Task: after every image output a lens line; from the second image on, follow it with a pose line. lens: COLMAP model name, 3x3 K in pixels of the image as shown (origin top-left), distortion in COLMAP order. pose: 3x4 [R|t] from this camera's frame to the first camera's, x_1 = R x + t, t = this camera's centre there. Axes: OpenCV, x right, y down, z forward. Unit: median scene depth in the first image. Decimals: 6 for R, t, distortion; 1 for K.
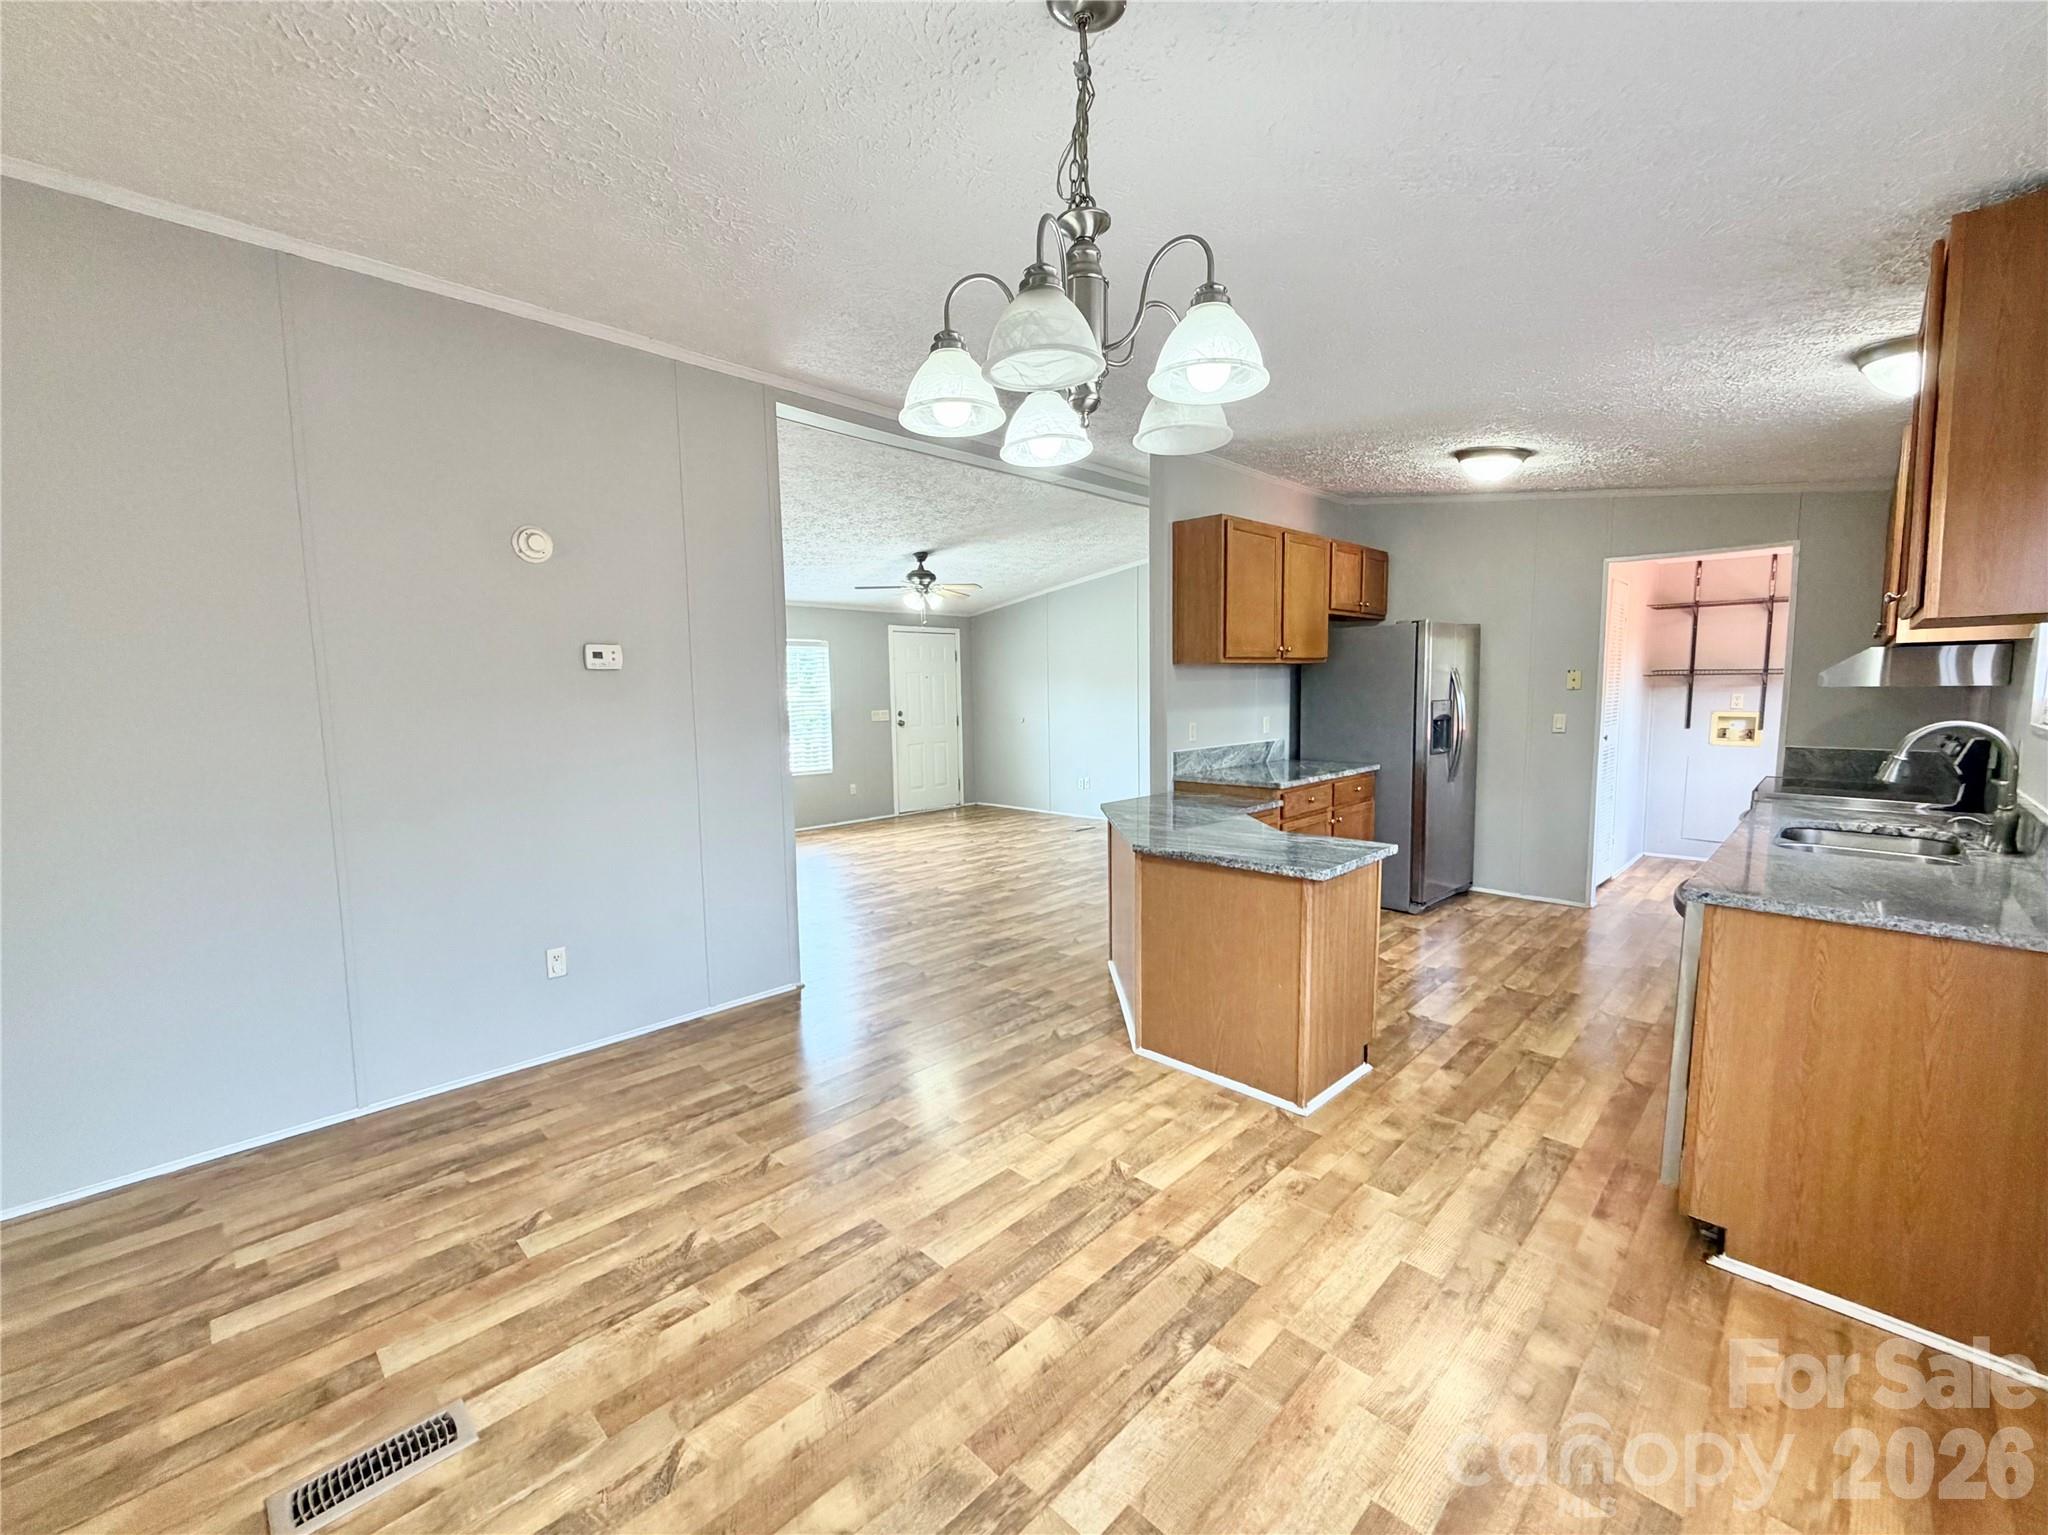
lens RADIAL K [[836.2, 0, 1019.0], [0, 836.2, 771.7], [0, 0, 1]] dist [0.000671, 0.000014]
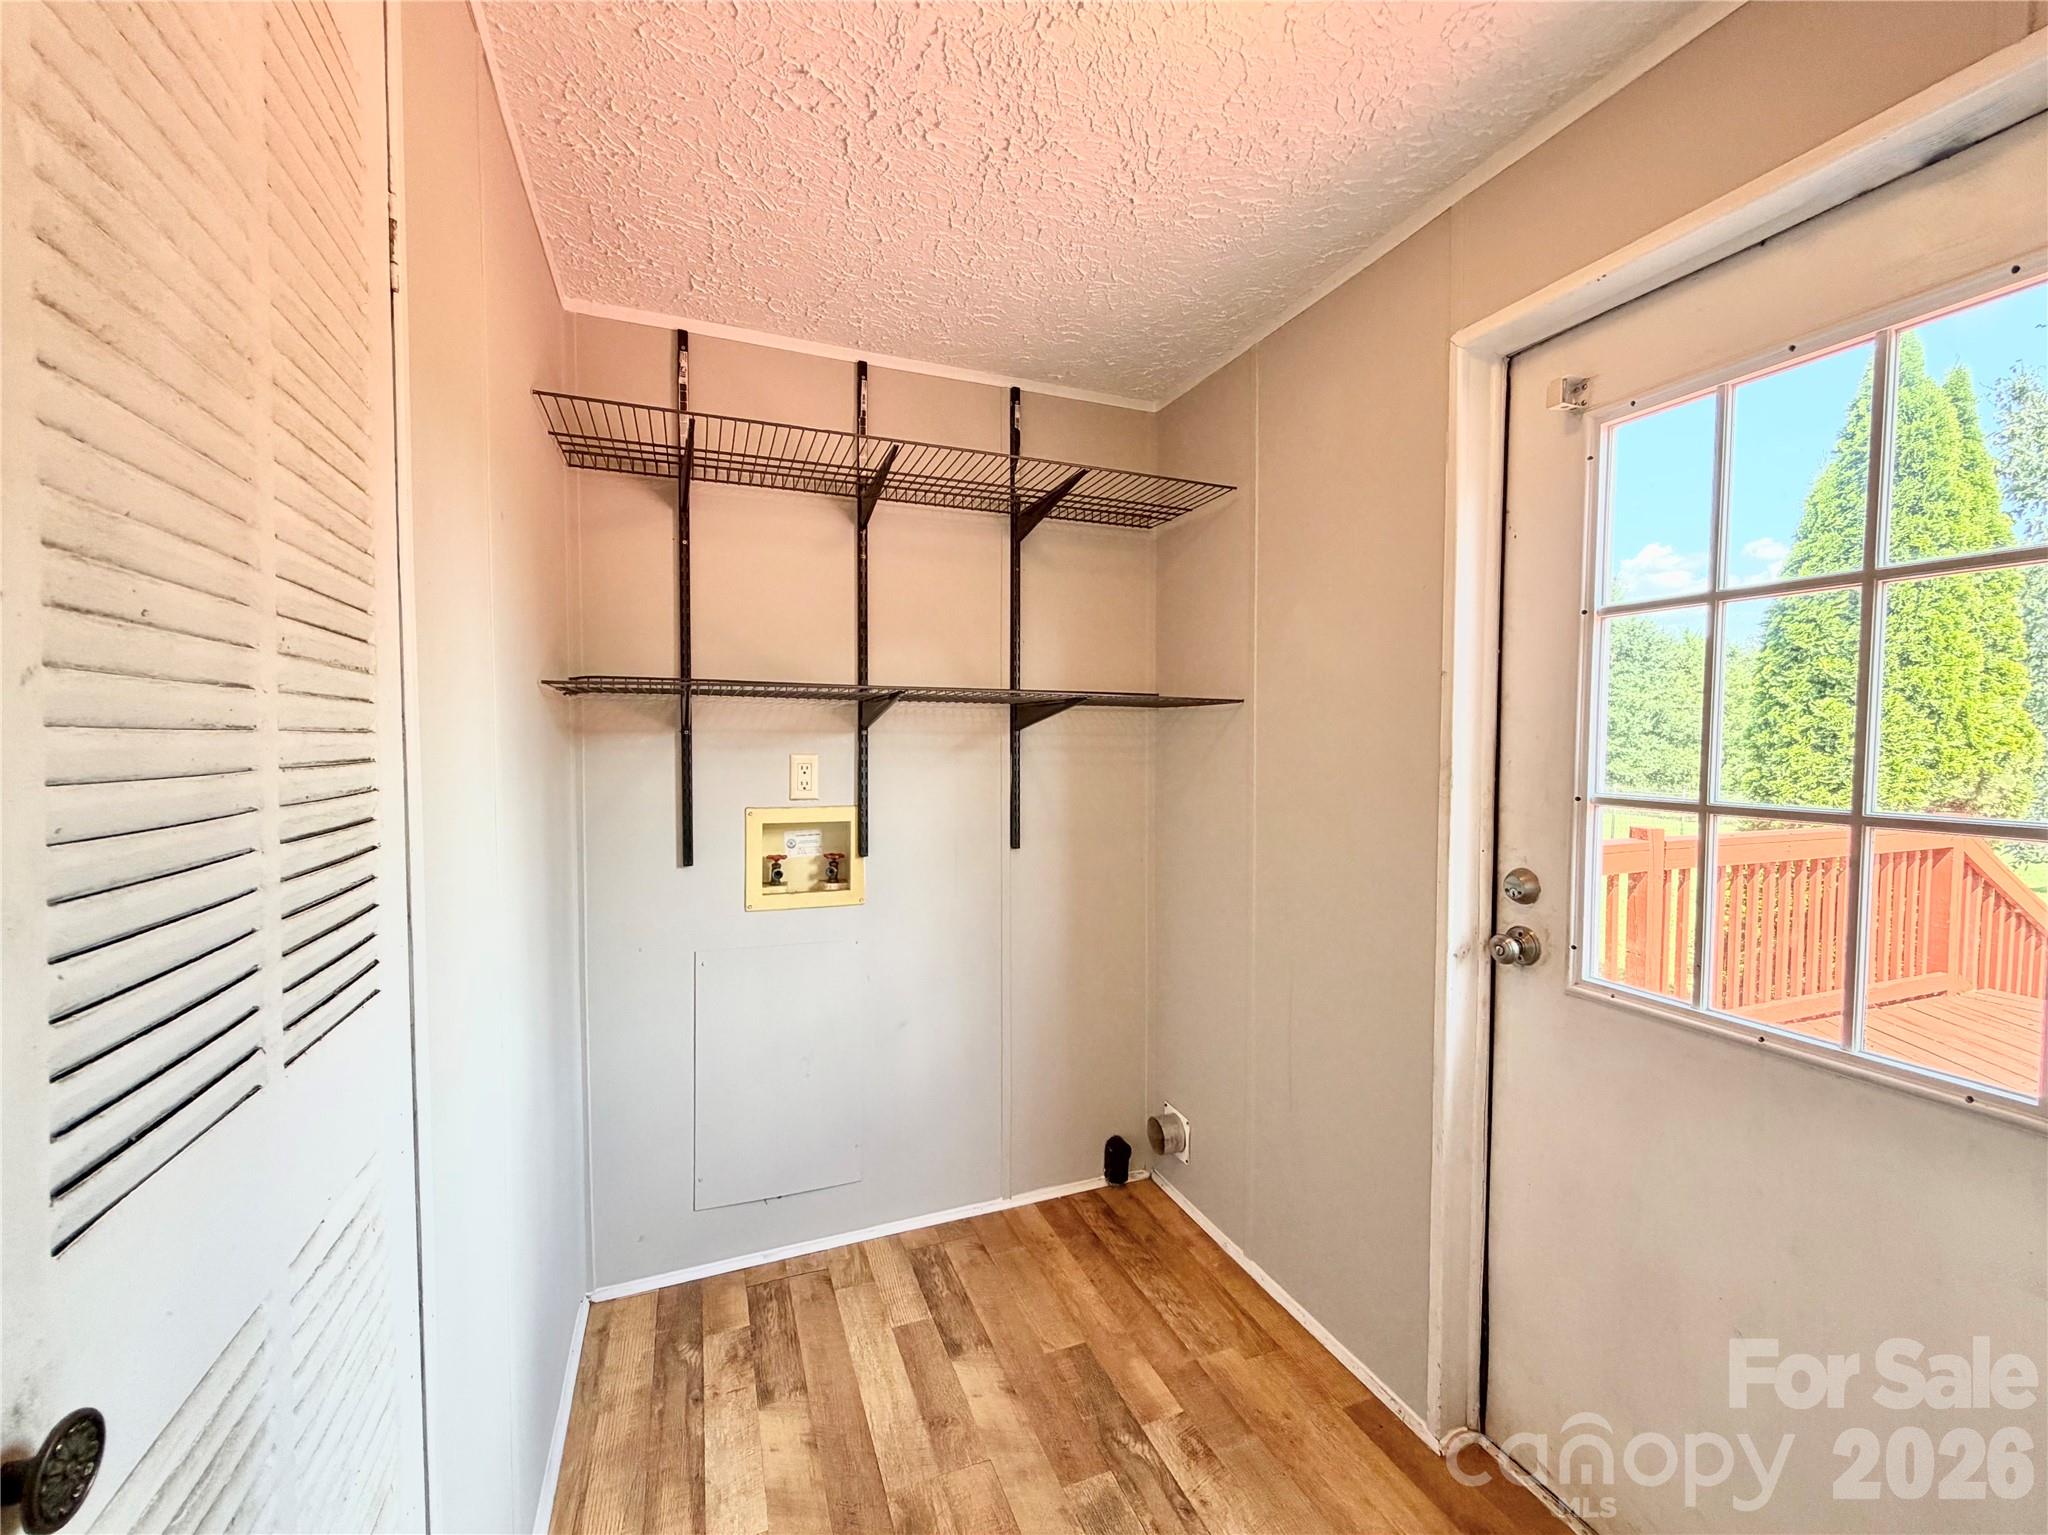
lens RADIAL K [[818.9, 0, 1019.7], [0, 818.9, 771.0], [0, 0, 1]] dist [0.000237, 0.000413]
pose [[0.393721, -0.023424, 0.918931, 0.753637], [0.084226, 0.996389, -0.010689, -0.097579], [-0.915363, 0.081607, 0.394273, 1.011956]]
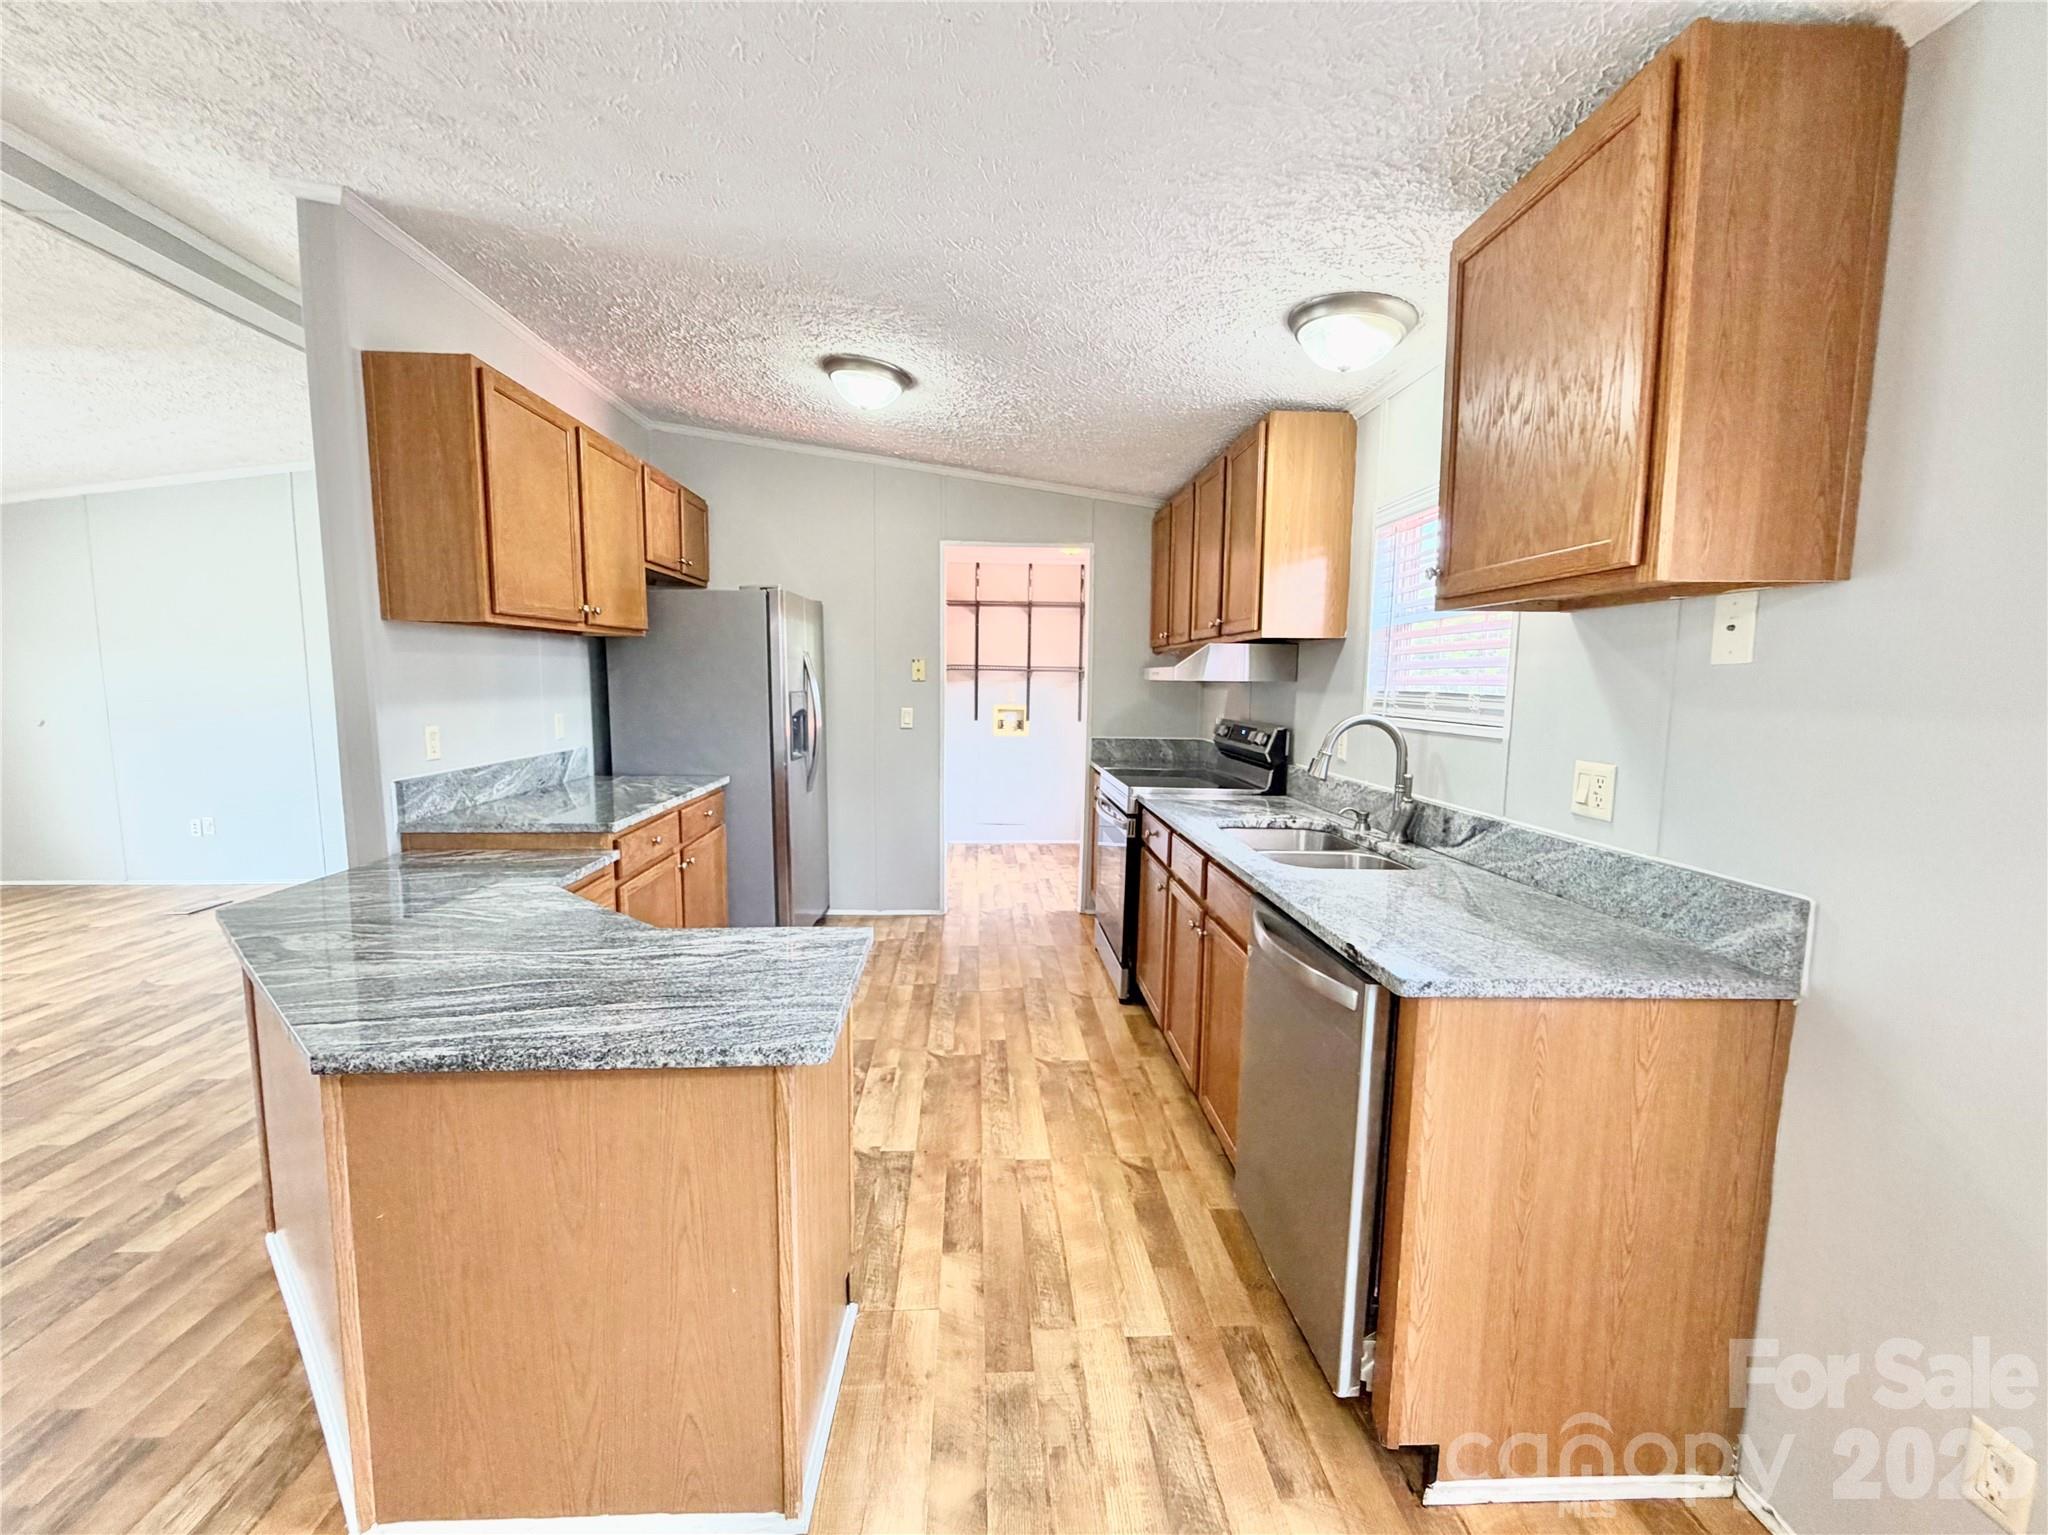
lens RADIAL K [[847.4, 0, 1015.0], [0, 847.4, 769.8], [0, 0, 1]] dist [-0.001550, 0.000477]
pose [[0.673494, -0.058733, 0.736856, 0.048398], [0.055338, 0.998047, 0.028972, -0.023698], [-0.737119, 0.021264, 0.675429, 0.316735]]
